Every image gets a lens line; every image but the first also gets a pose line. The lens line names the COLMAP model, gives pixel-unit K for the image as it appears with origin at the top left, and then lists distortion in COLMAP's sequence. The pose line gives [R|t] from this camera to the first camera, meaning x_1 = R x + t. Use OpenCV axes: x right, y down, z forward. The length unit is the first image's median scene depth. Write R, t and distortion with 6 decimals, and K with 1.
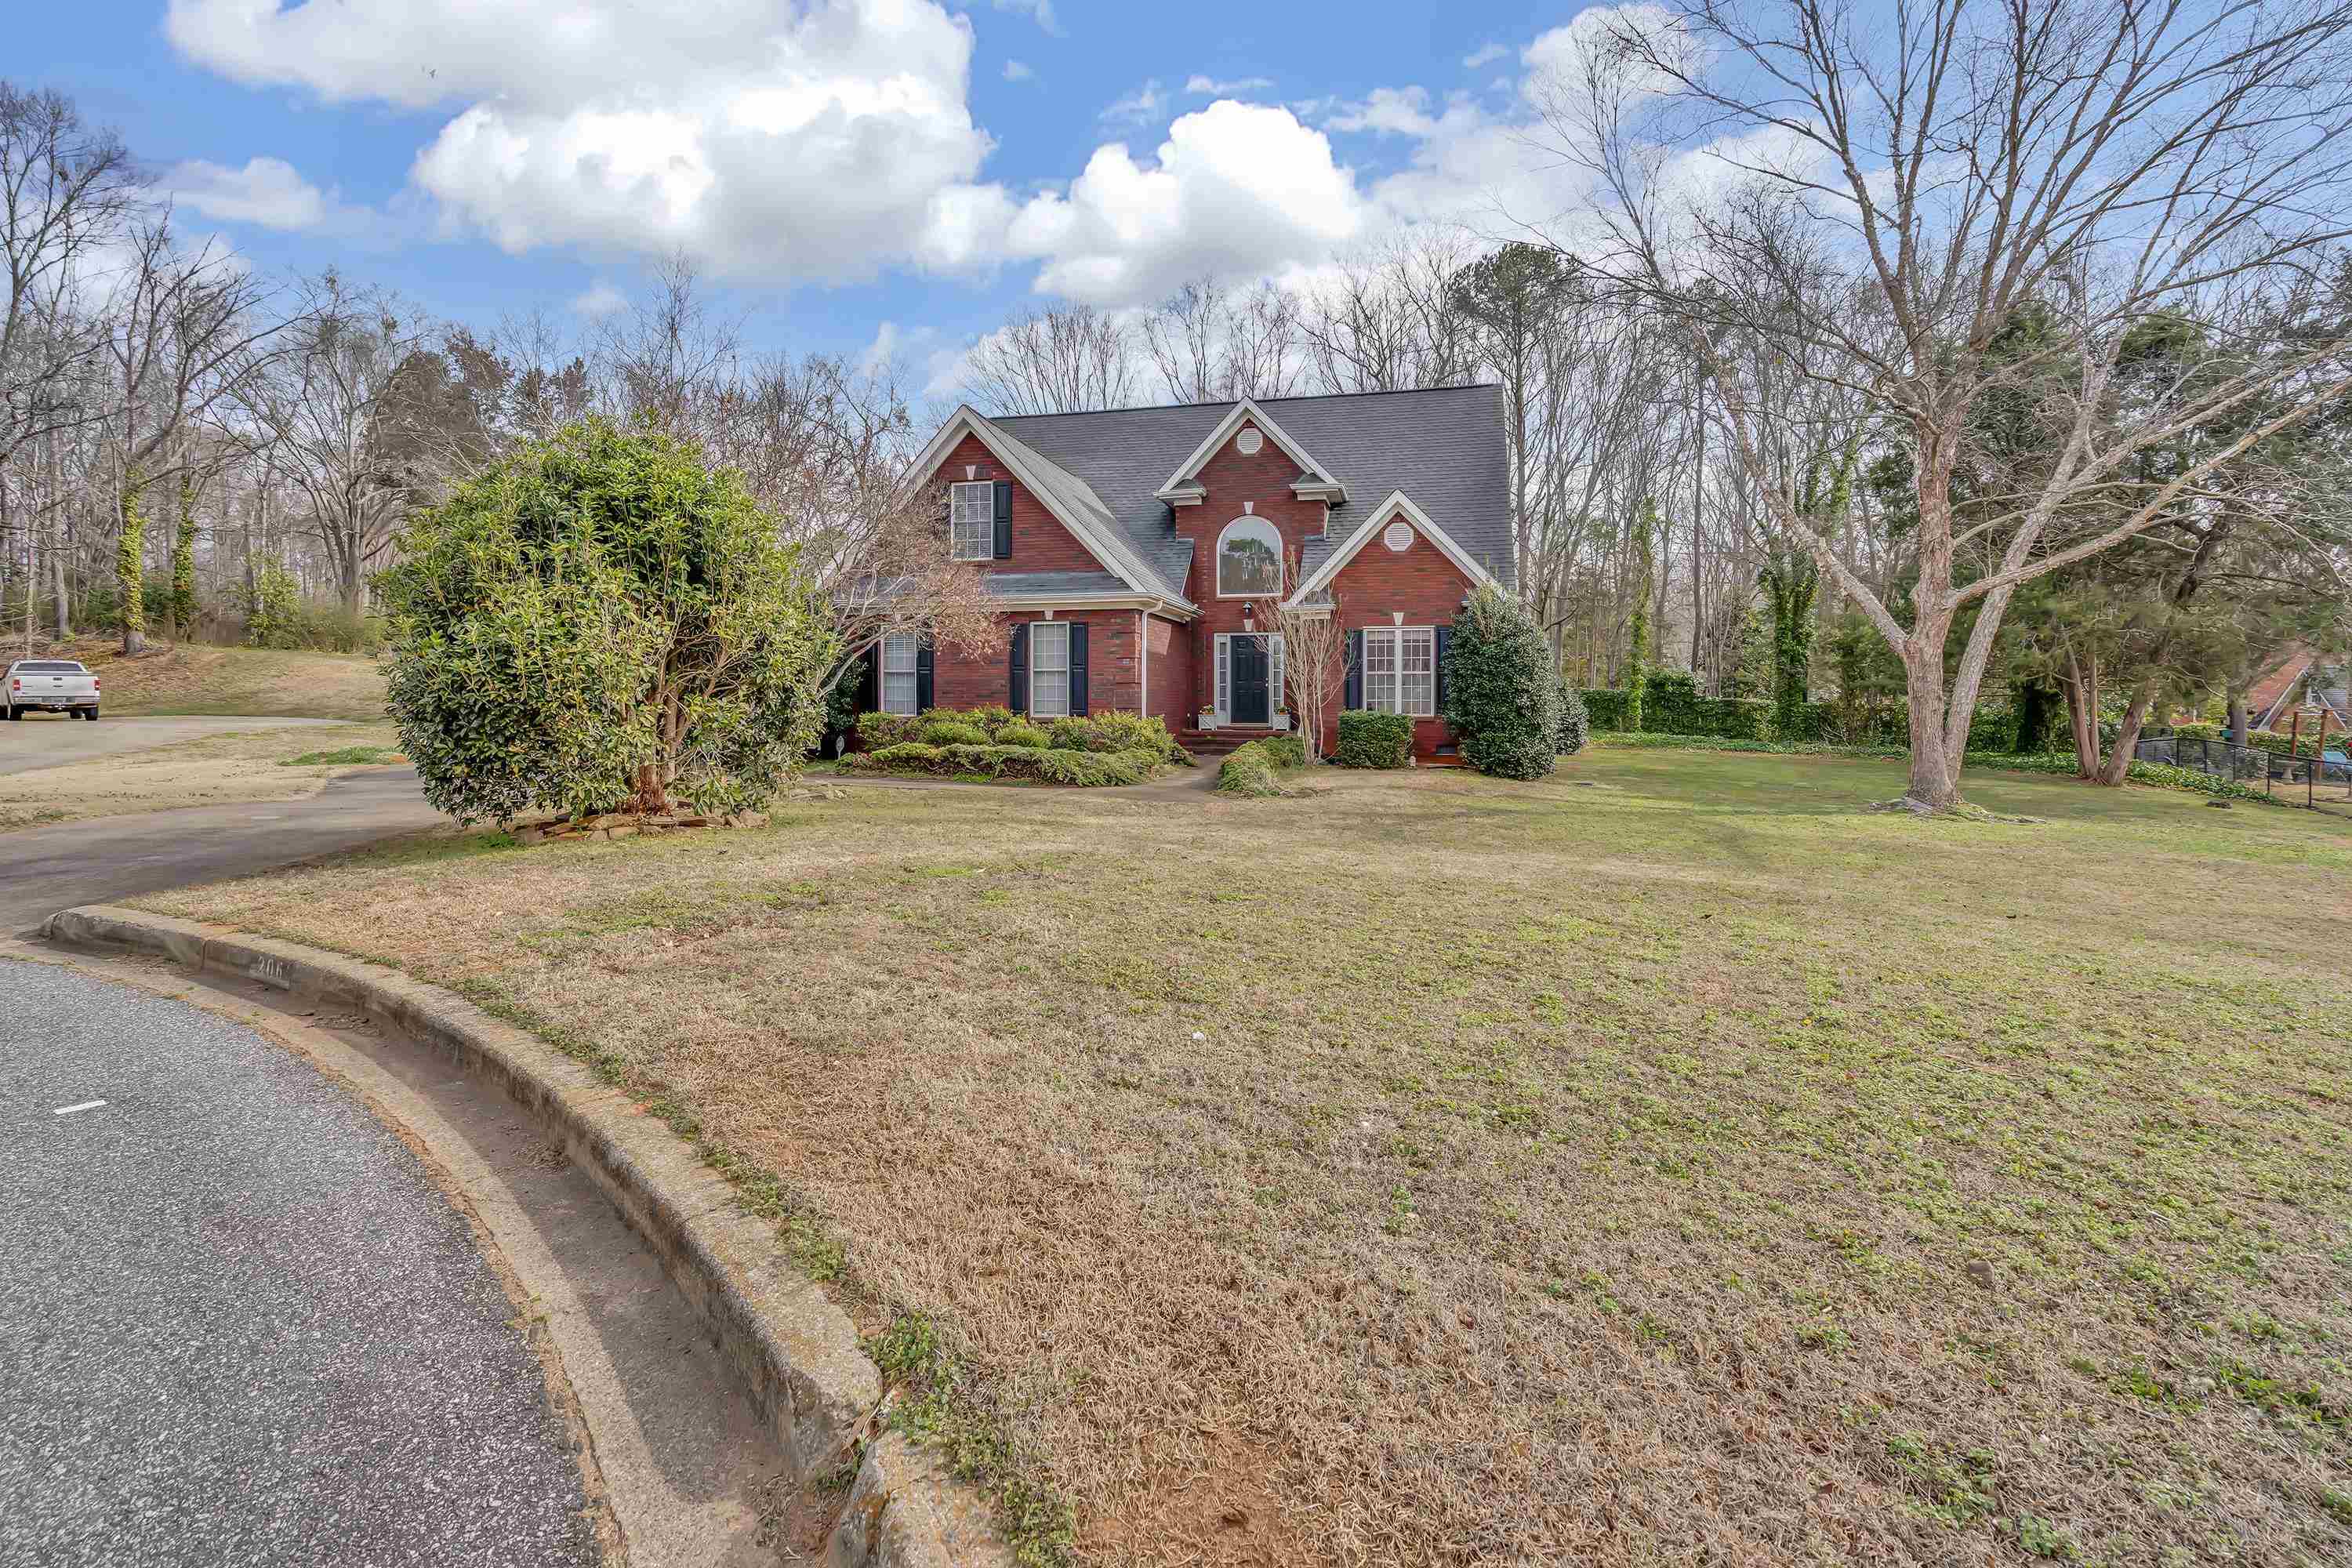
lens RADIAL K [[1065.1, 0, 1176.8], [0, 1065.1, 719.0], [0, 0, 1]] dist [-0.001293, -0.000048]
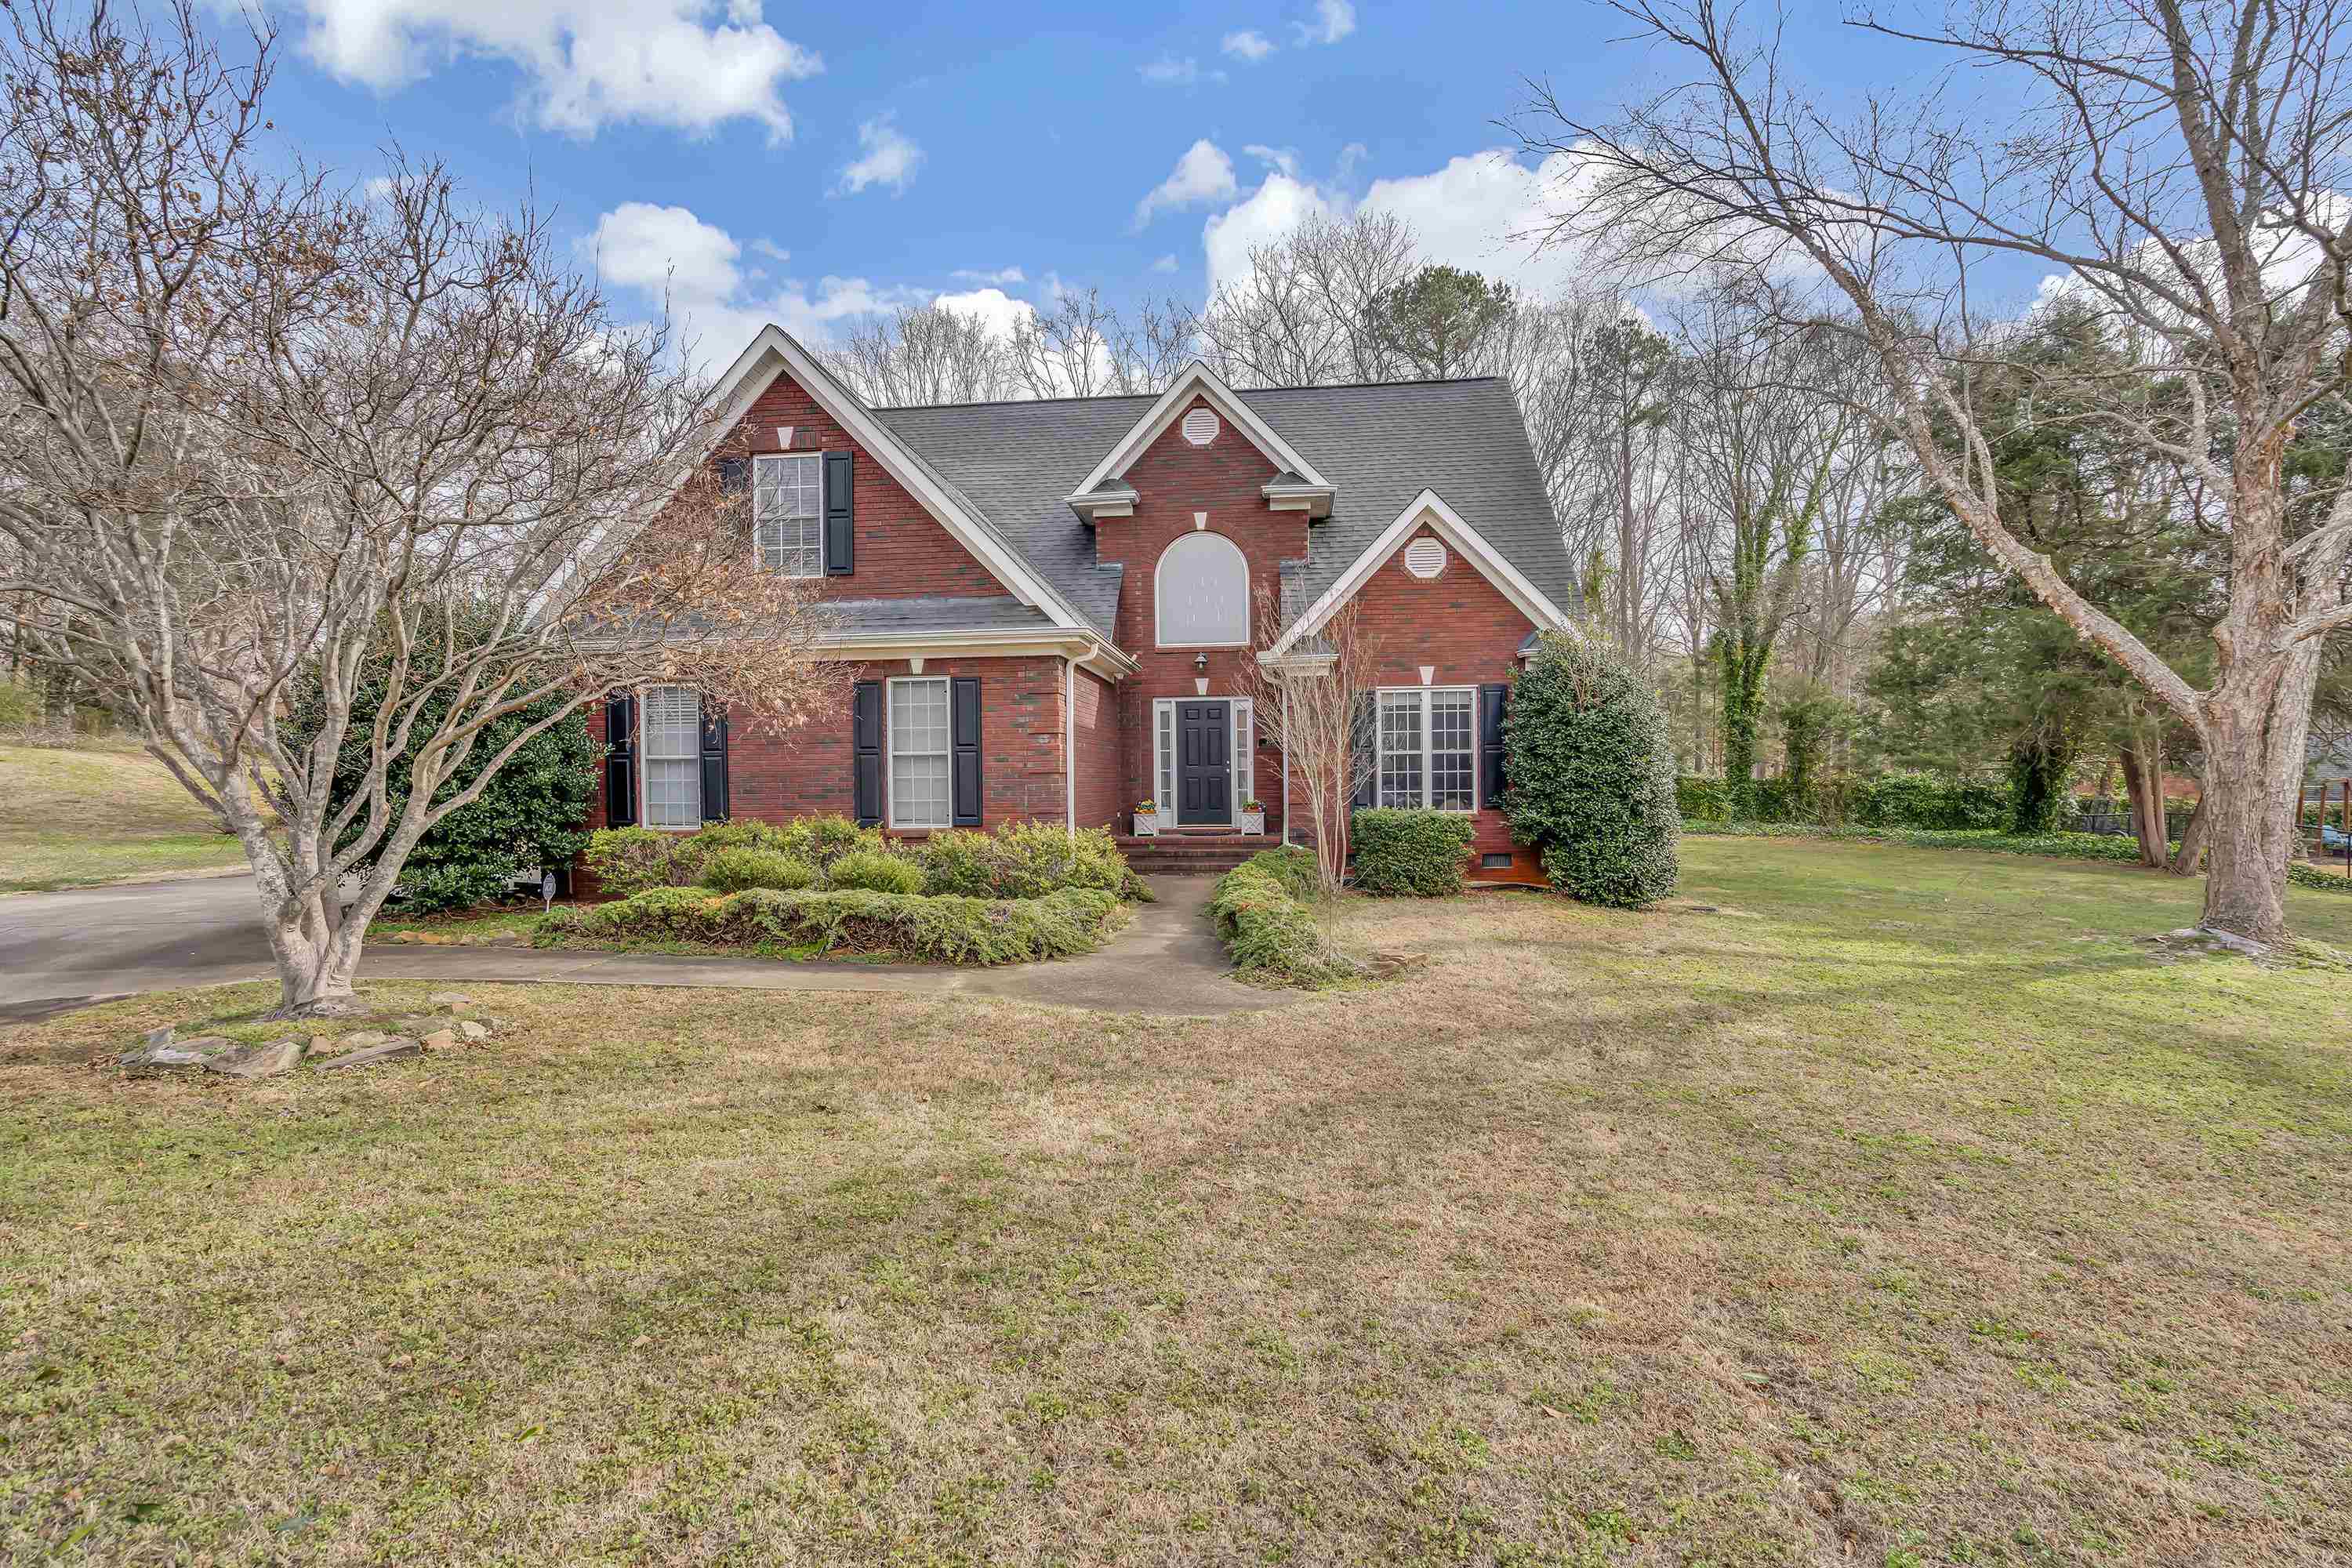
lens RADIAL K [[1065.7, 0, 1179.9], [0, 1065.7, 787.3], [0, 0, 1]] dist [-0.007639, 0.000032]
pose [[0.990675, -0.014663, 0.135451, -0.052488], [0.015726, 0.999853, -0.006782, -0.019566], [-0.135332, 0.008849, 0.990761, 0.356415]]
